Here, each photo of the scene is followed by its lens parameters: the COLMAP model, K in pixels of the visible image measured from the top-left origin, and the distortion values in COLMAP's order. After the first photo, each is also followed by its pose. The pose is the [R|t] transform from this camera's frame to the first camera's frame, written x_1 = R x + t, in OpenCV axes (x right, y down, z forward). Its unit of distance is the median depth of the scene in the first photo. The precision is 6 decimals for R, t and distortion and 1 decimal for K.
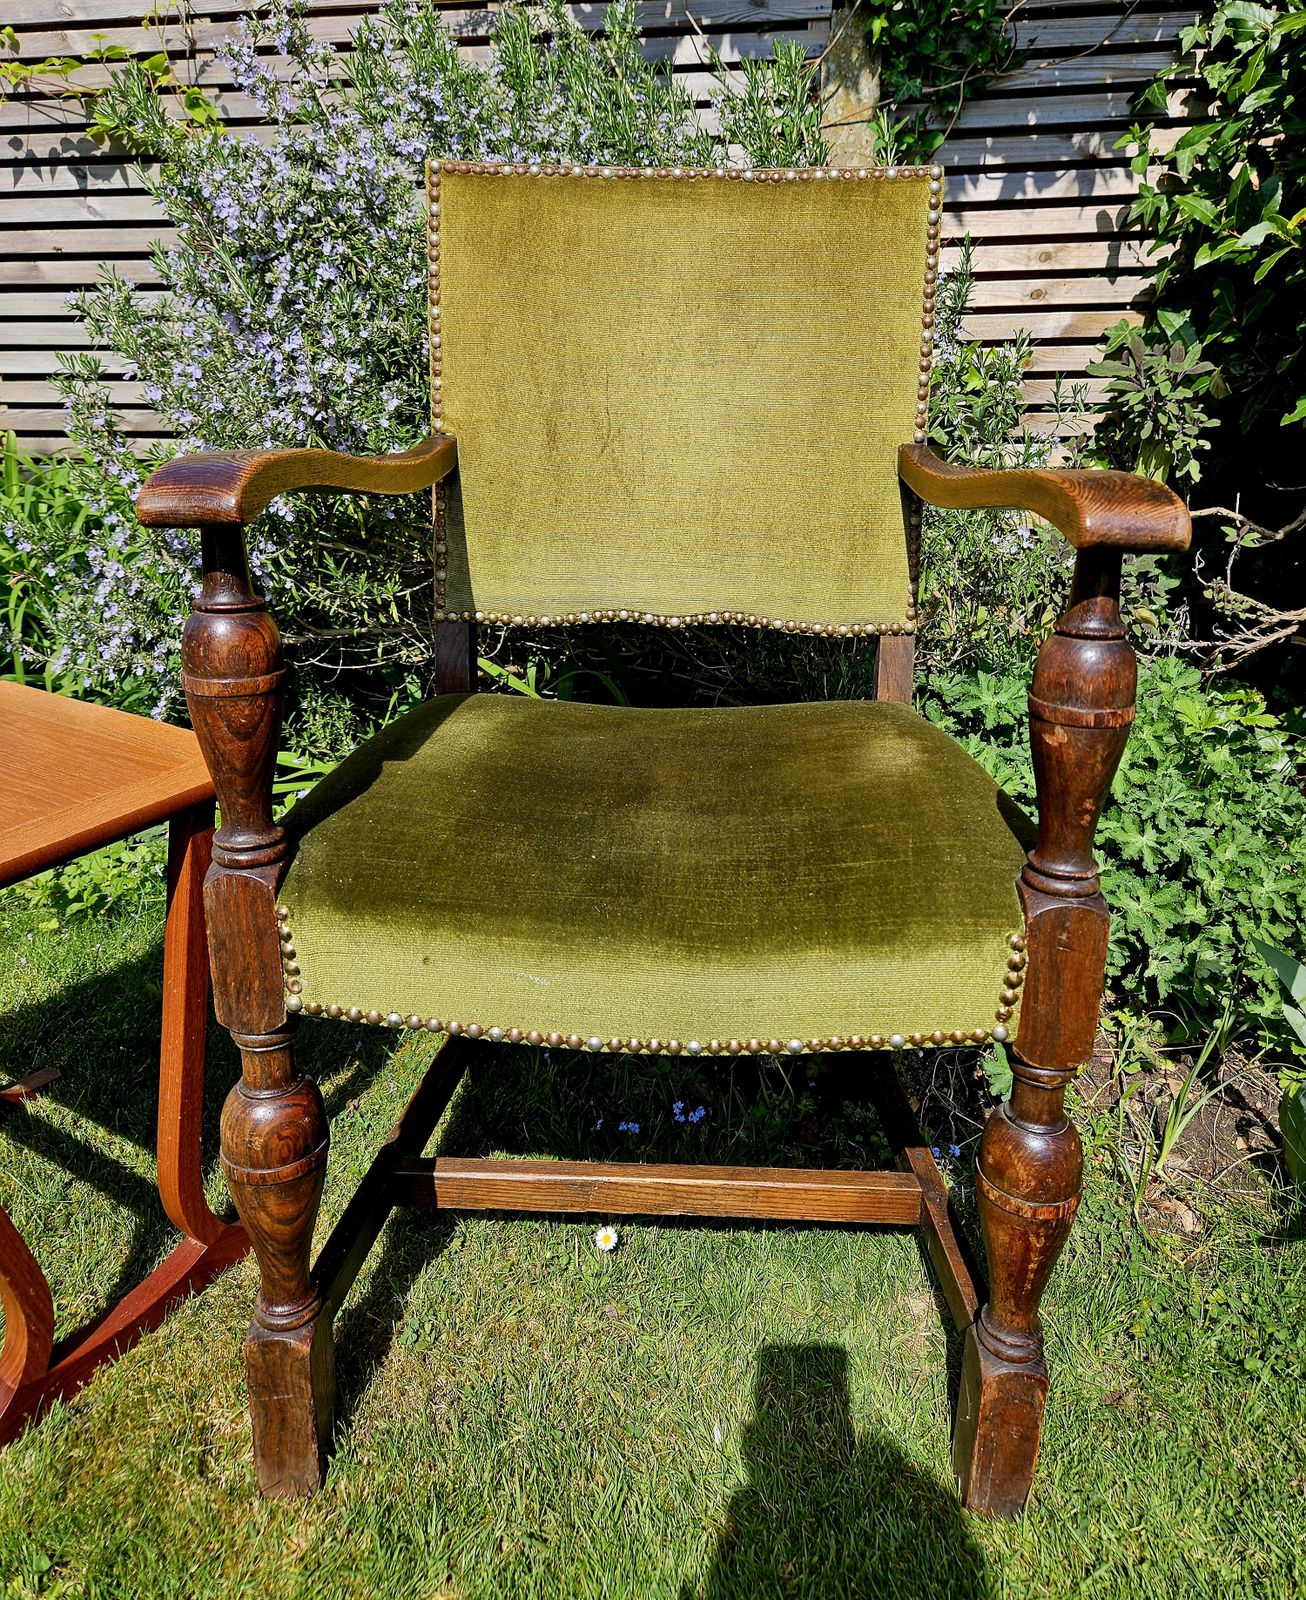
lens RADIAL K [[1193.4, 0, 664.7], [0, 1193.4, 716.5], [0, 0, 1]] dist [0.055259, -0.034886]
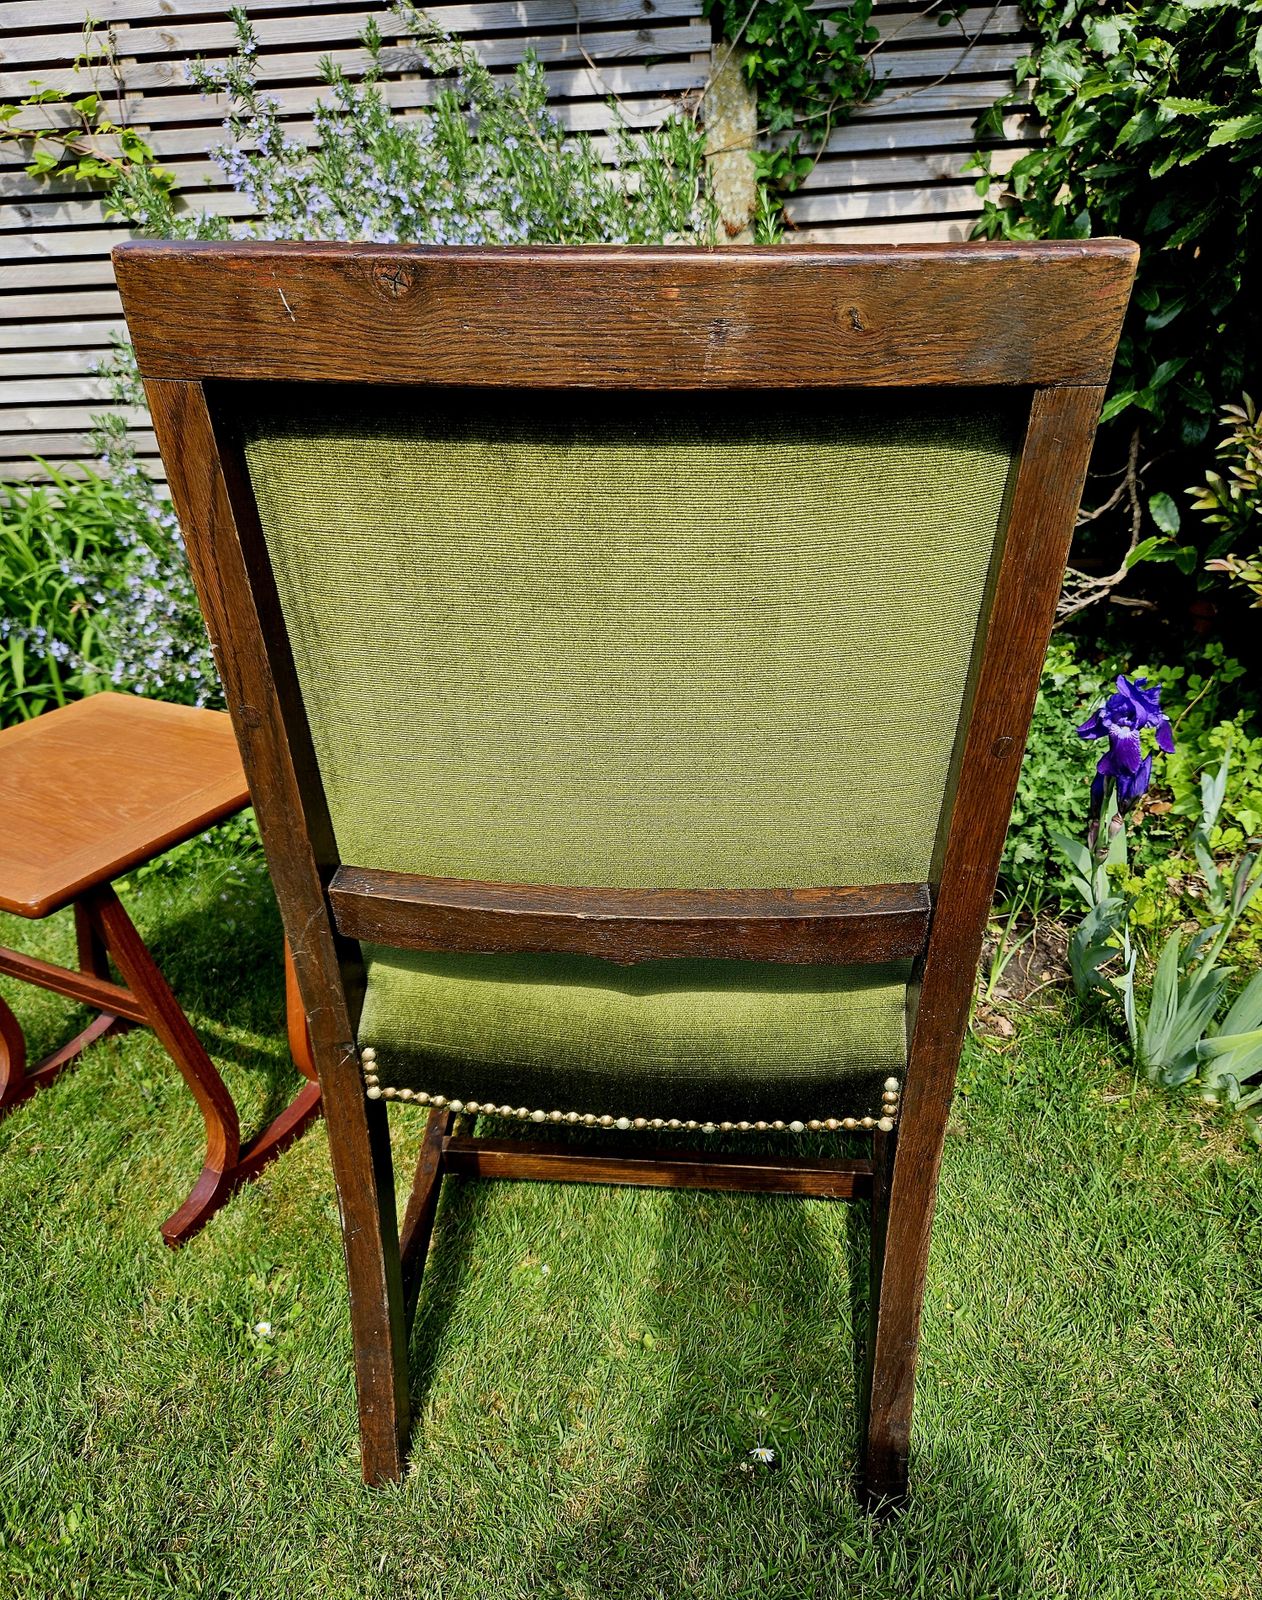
lens RADIAL K [[1202.7, 0, 629.6], [0, 1202.7, 831.4], [0, 0, 1]] dist [0.062043, -0.051227]
pose [[0.996836, -0.060054, 0.052074, -0.062761], [0.053287, 0.990999, 0.122806, -0.011324], [-0.058980, -0.119643, 0.991064, -0.318383]]
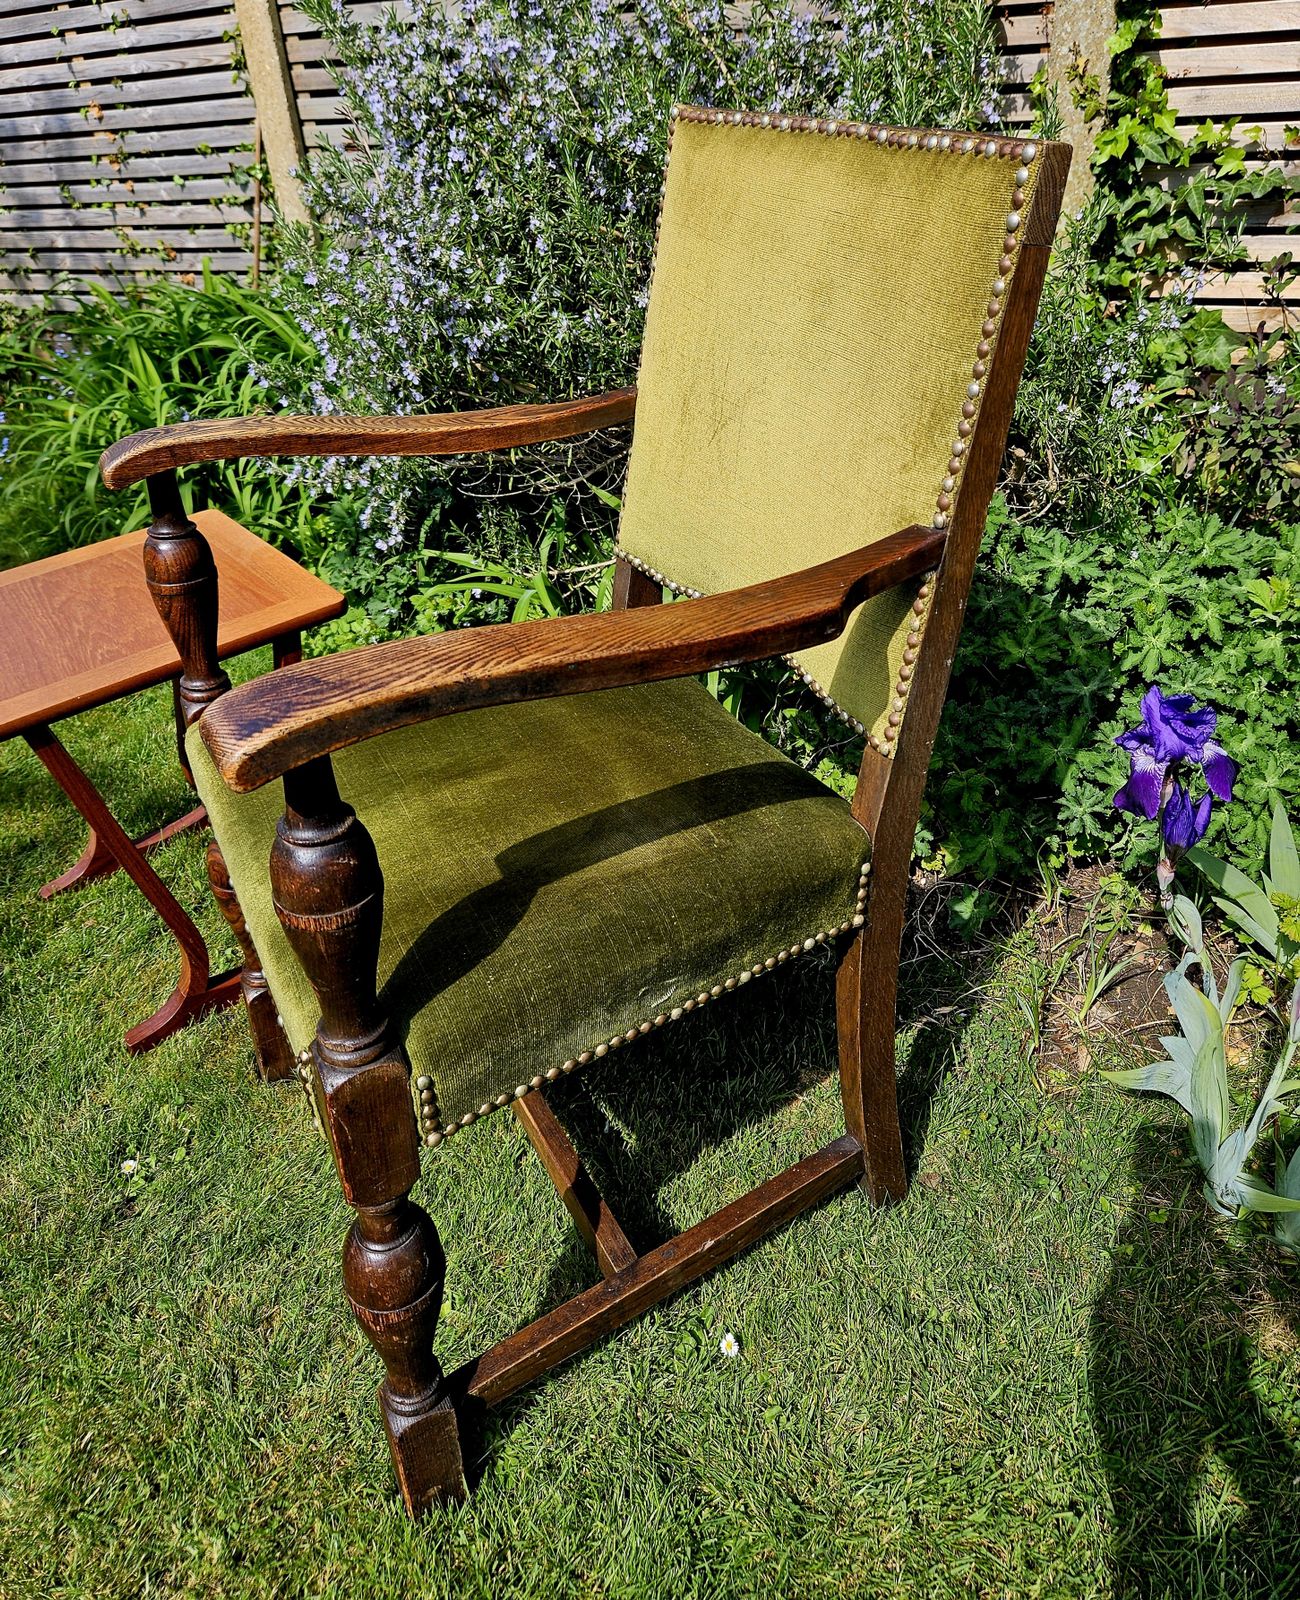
lens RADIAL K [[1247.8, 0, 653.7], [0, 1247.8, 694.7], [0, 0, 1]] dist [0.067354, -0.058540]
pose [[0.935089, 0.115112, -0.335199, 0.379478], [-0.041306, 0.974736, 0.219509, -0.147934], [0.351999, -0.191415, 0.916219, -0.141046]]
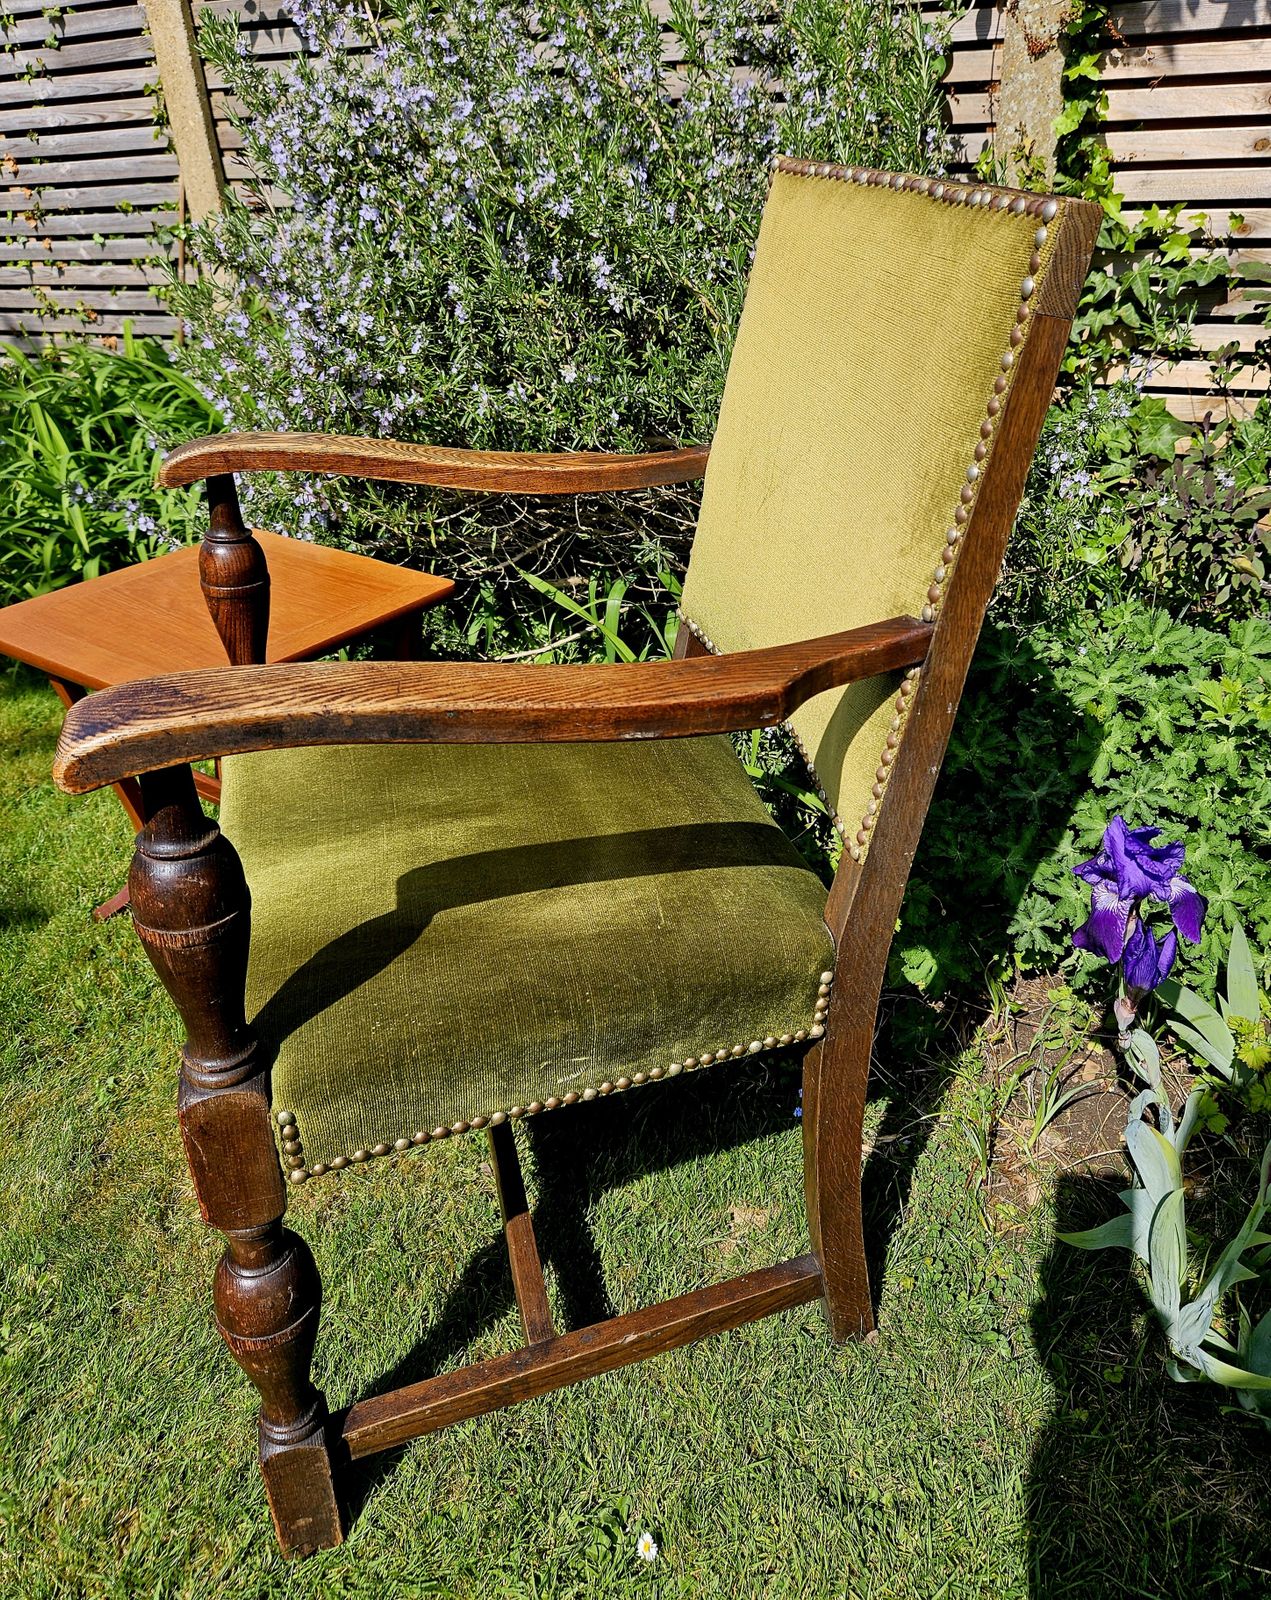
lens RADIAL K [[1202.7, 0, 685.0], [0, 1202.7, 756.8], [0, 0, 1]] dist [0.062043, -0.051227]
pose [[0.953100, 0.117588, -0.278880, 0.362058], [-0.056888, 0.974619, 0.216520, -0.159643], [0.297262, -0.190500, 0.935599, -0.012279]]
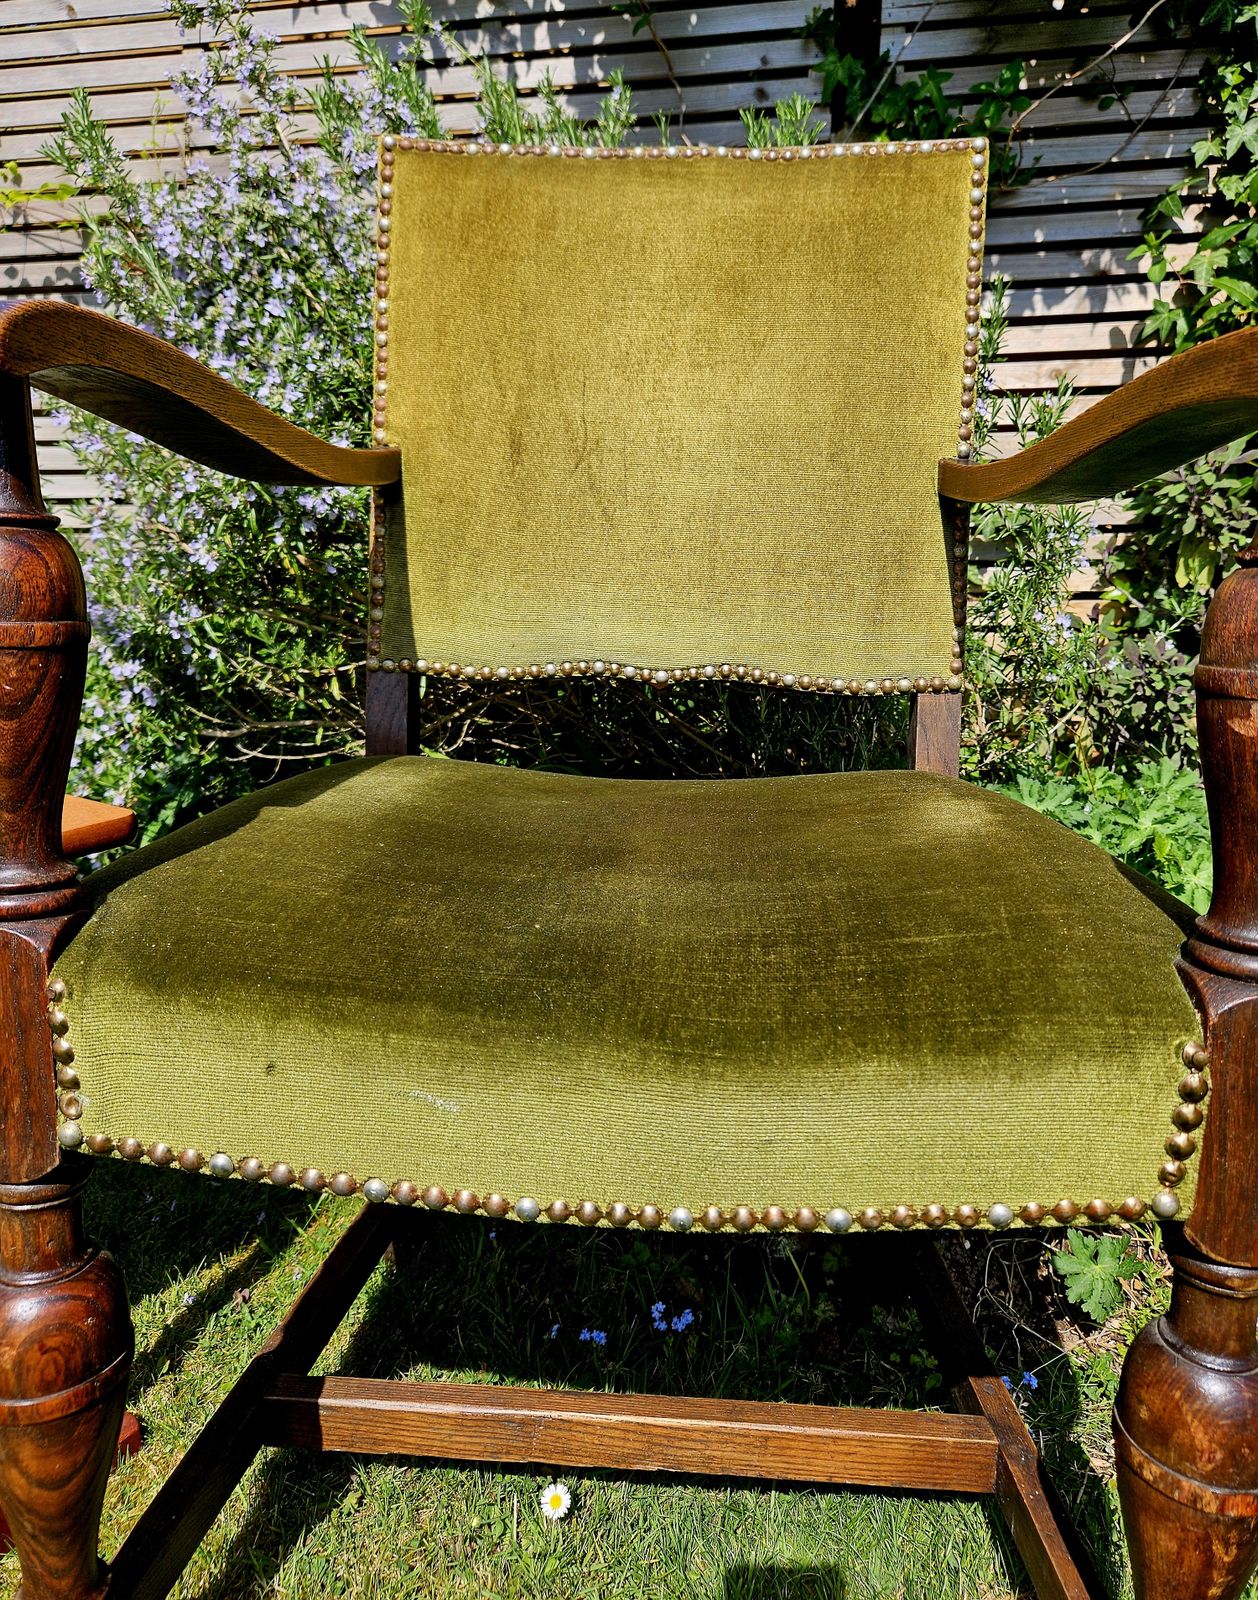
lens RADIAL K [[1135.9, 0, 633.4], [0, 1135.9, 752.8], [0, 0, 1]] dist [0.048754, -0.040283]
pose [[0.999709, 0.014047, -0.019591, 0.004660], [-0.016498, 0.991228, -0.131132, 0.067623], [0.017577, 0.131417, 0.991171, 0.220885]]
